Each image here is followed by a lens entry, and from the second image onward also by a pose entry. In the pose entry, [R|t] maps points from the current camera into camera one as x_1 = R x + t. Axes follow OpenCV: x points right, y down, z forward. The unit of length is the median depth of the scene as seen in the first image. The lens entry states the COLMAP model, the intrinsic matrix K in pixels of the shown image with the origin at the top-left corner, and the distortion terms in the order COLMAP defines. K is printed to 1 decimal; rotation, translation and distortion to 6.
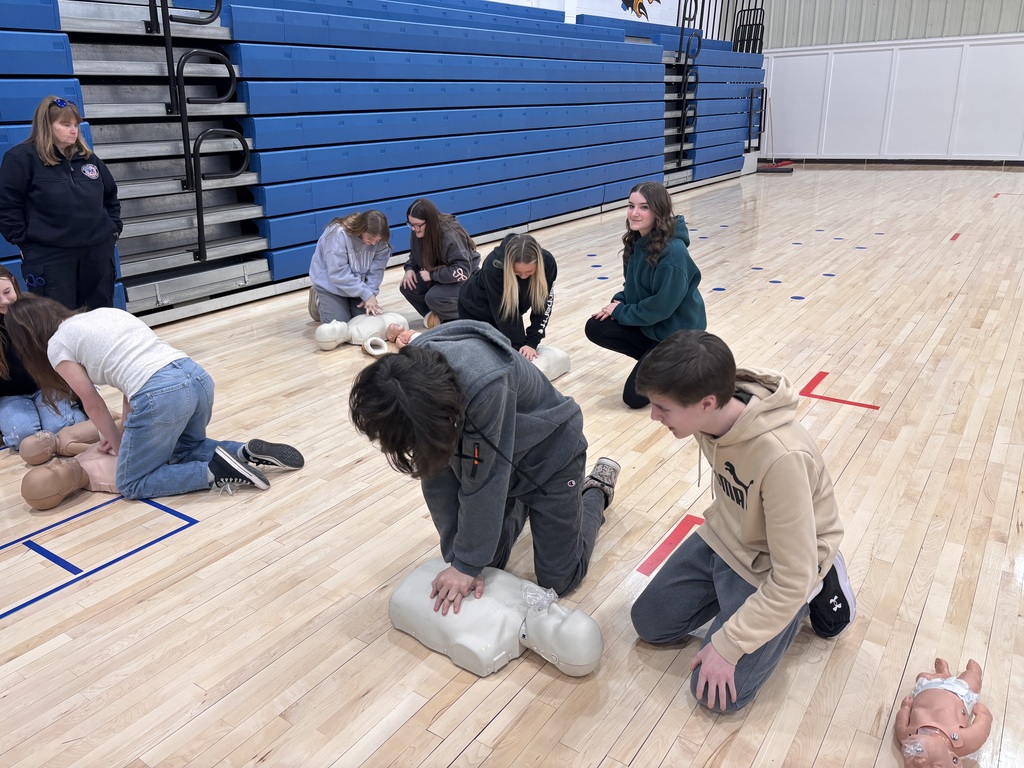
lens RADIAL K [[791.0, 0, 512.5], [0, 791.0, 378.4], [0, 0, 1]] dist [0.033875, -0.026763]
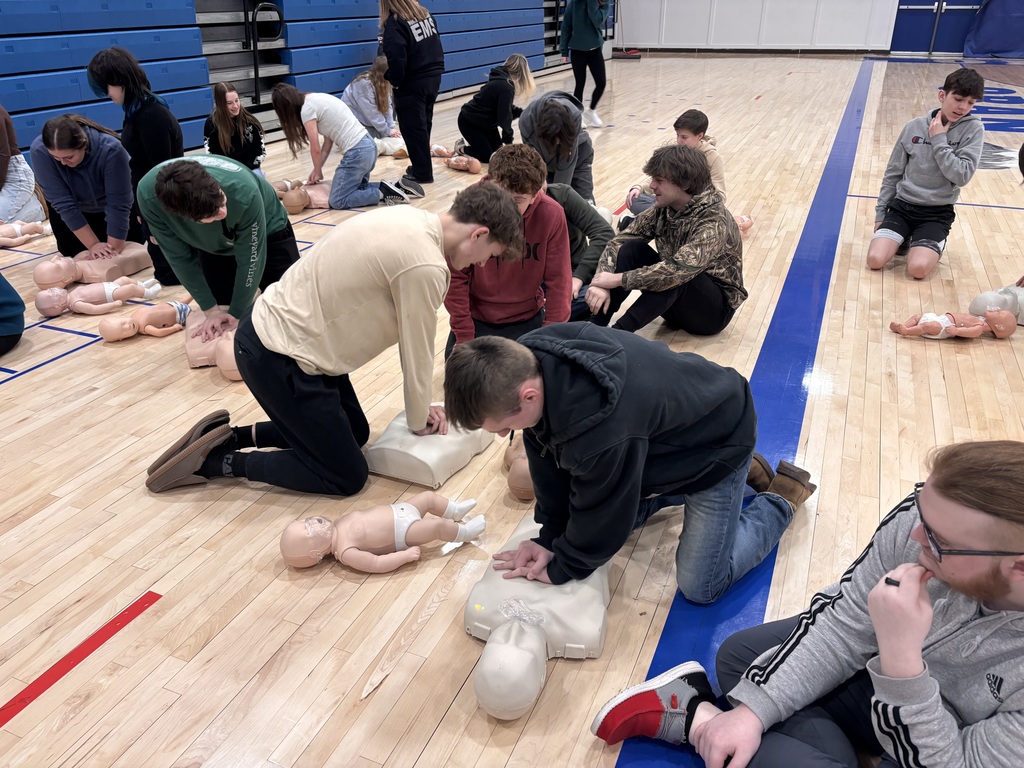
lens RADIAL K [[764.1, 0, 535.1], [0, 764.1, 386.2], [0, 0, 1]] dist [0.015524, -0.001427]
pose [[0.976735, -0.080317, 0.198843, -0.183280], [0.052599, 0.988618, 0.140953, 0.144904], [-0.207900, -0.127215, 0.969842, -0.384165]]
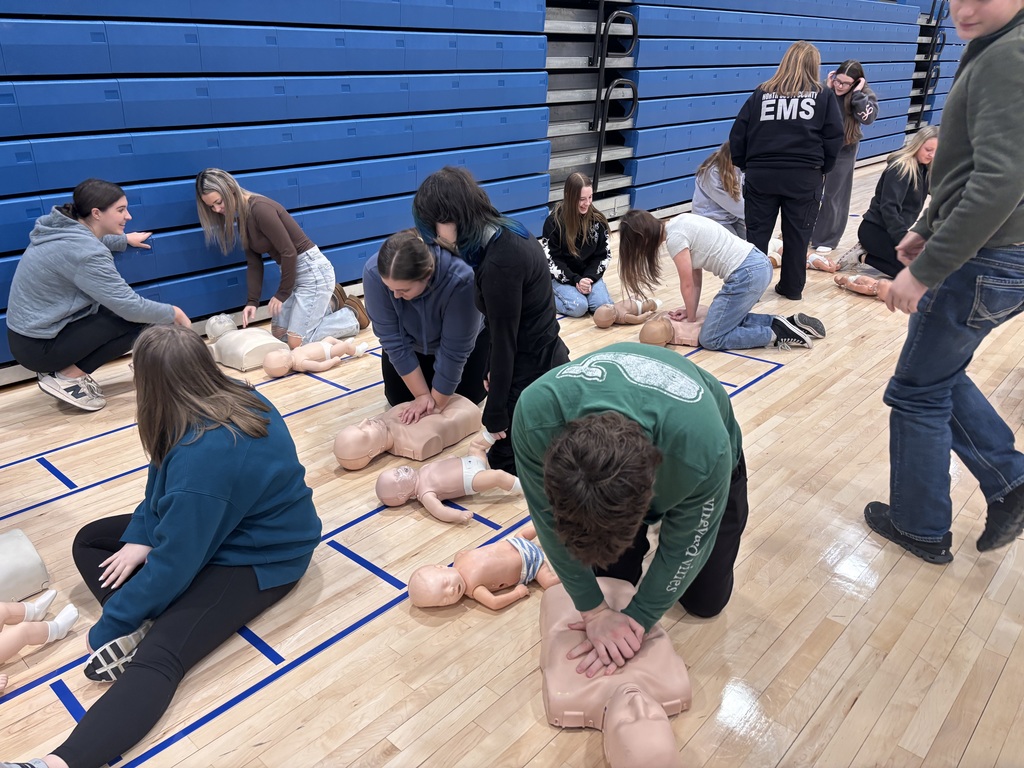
lens RADIAL K [[791.0, 0, 516.6], [0, 791.0, 366.0], [0, 0, 1]] dist [0.033875, -0.026763]
pose [[0.989225, 0.059175, -0.133908, -0.271735], [-0.055867, 0.998036, 0.028333, 0.069275], [0.135322, -0.020546, 0.990589, -0.159280]]
